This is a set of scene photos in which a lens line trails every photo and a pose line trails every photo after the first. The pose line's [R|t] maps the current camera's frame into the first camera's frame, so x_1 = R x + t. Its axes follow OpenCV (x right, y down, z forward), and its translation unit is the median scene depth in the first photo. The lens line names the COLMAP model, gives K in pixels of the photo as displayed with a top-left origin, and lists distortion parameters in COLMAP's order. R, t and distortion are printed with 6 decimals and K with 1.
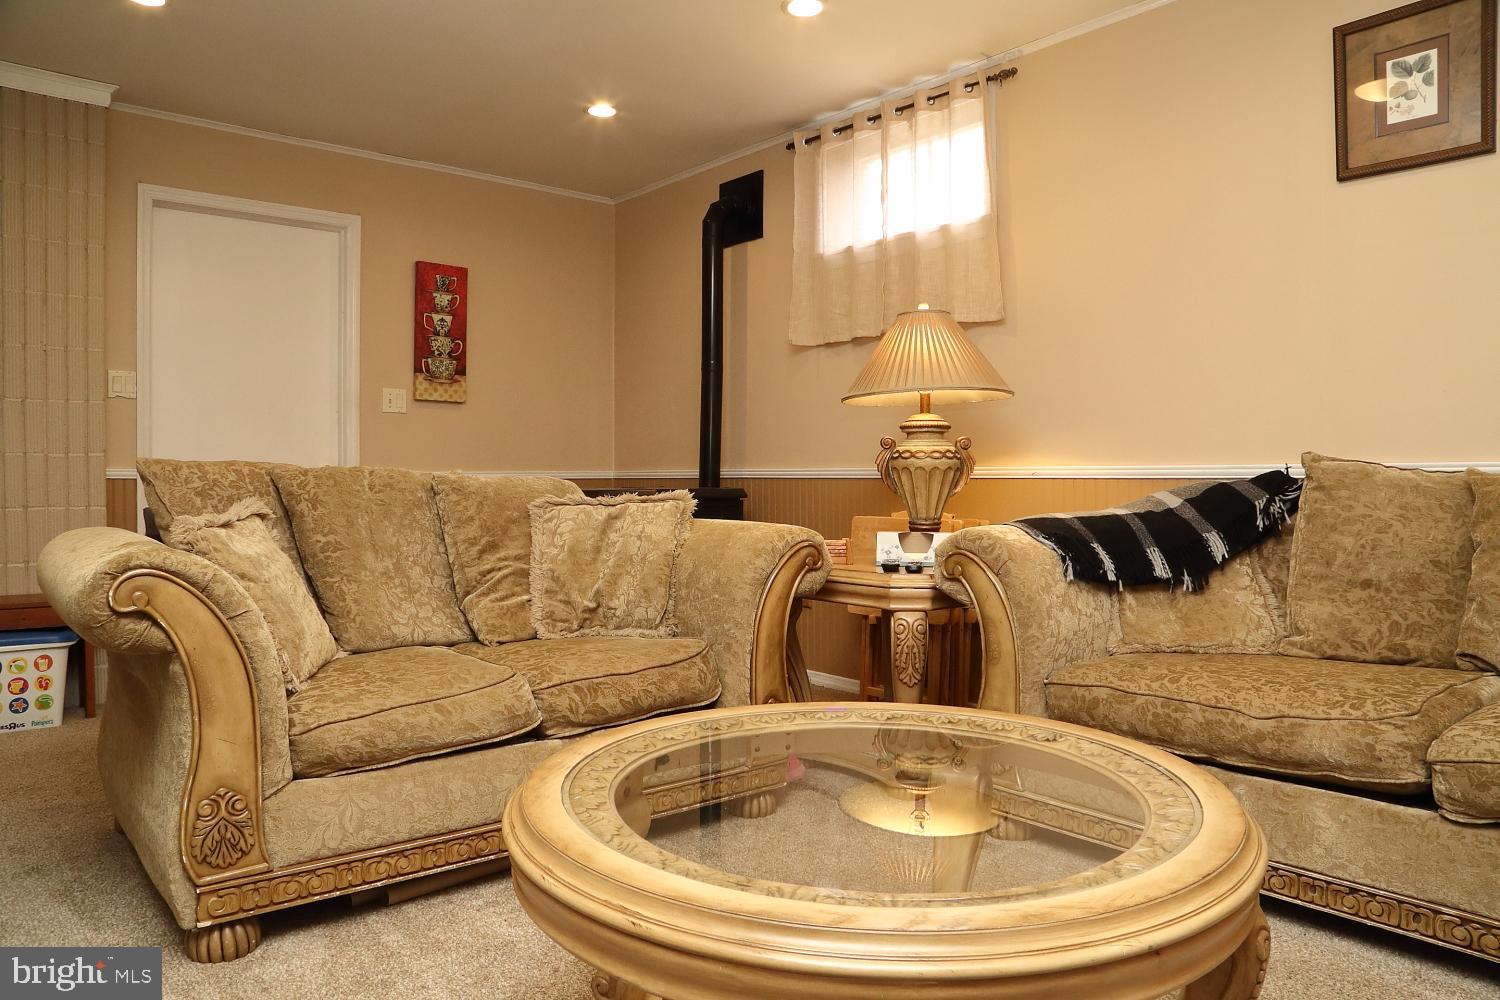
lens RADIAL K [[1036.9, 0, 747.7], [0, 1036.9, 494.0], [0, 0, 1]] dist [-0.114787, 0.060946]
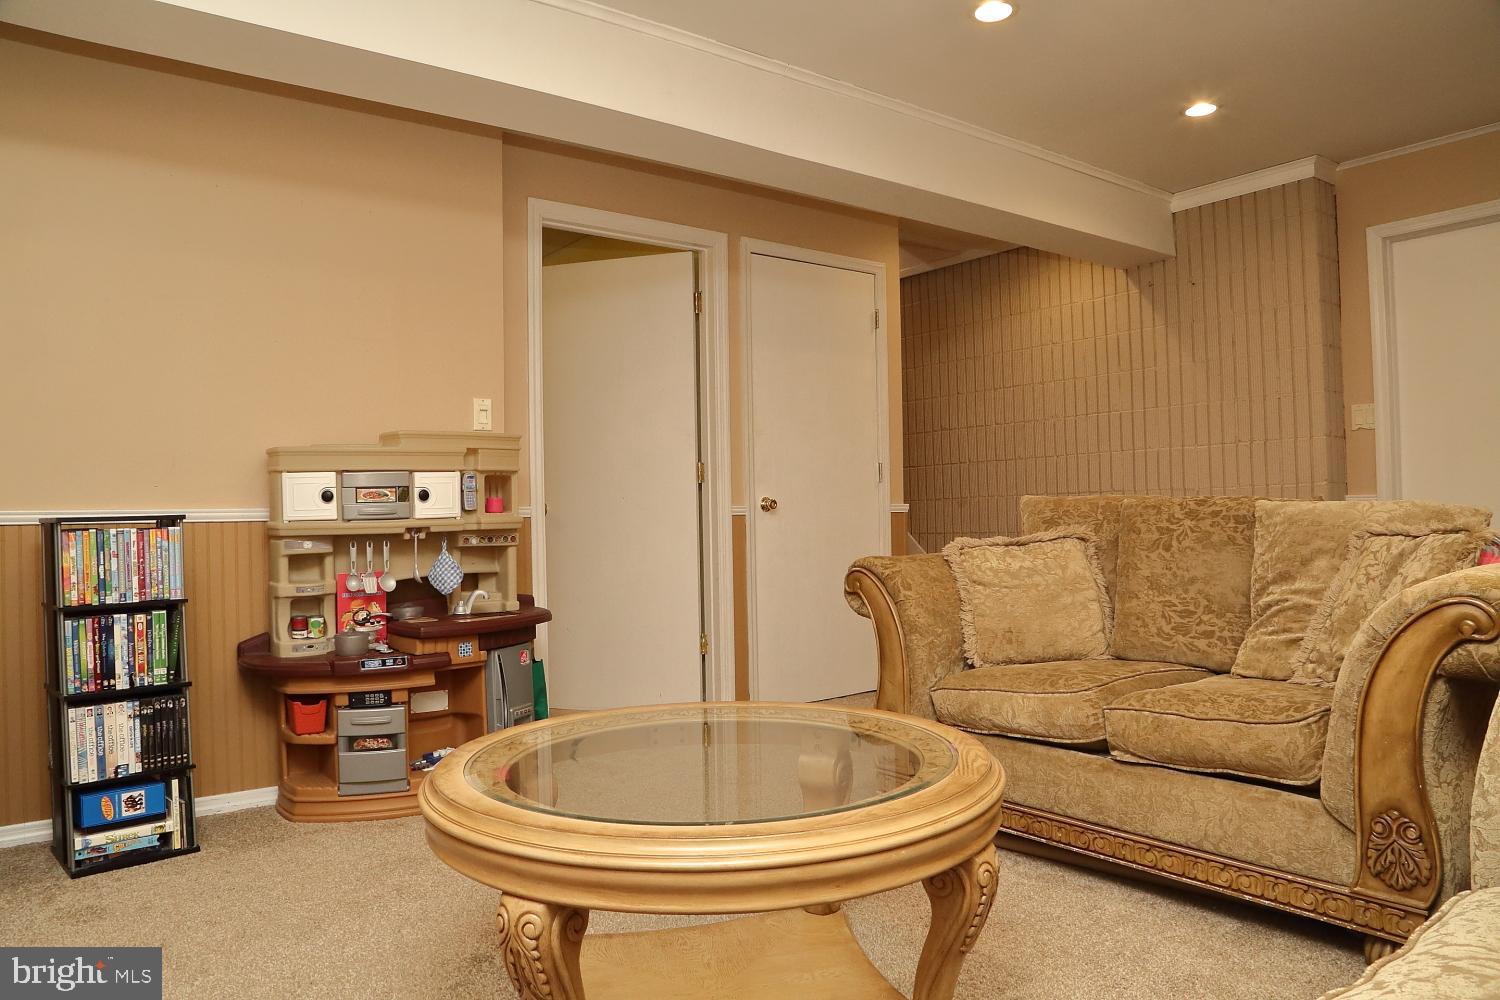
lens RADIAL K [[1036.9, 0, 747.7], [0, 1036.9, 494.0], [0, 0, 1]] dist [-0.114787, 0.060946]
pose [[-0.069289, -0.020961, -0.997376, 0.719163], [0.010342, 0.999710, -0.021728, -0.011322], [0.997543, -0.011820, -0.069052, 0.575364]]
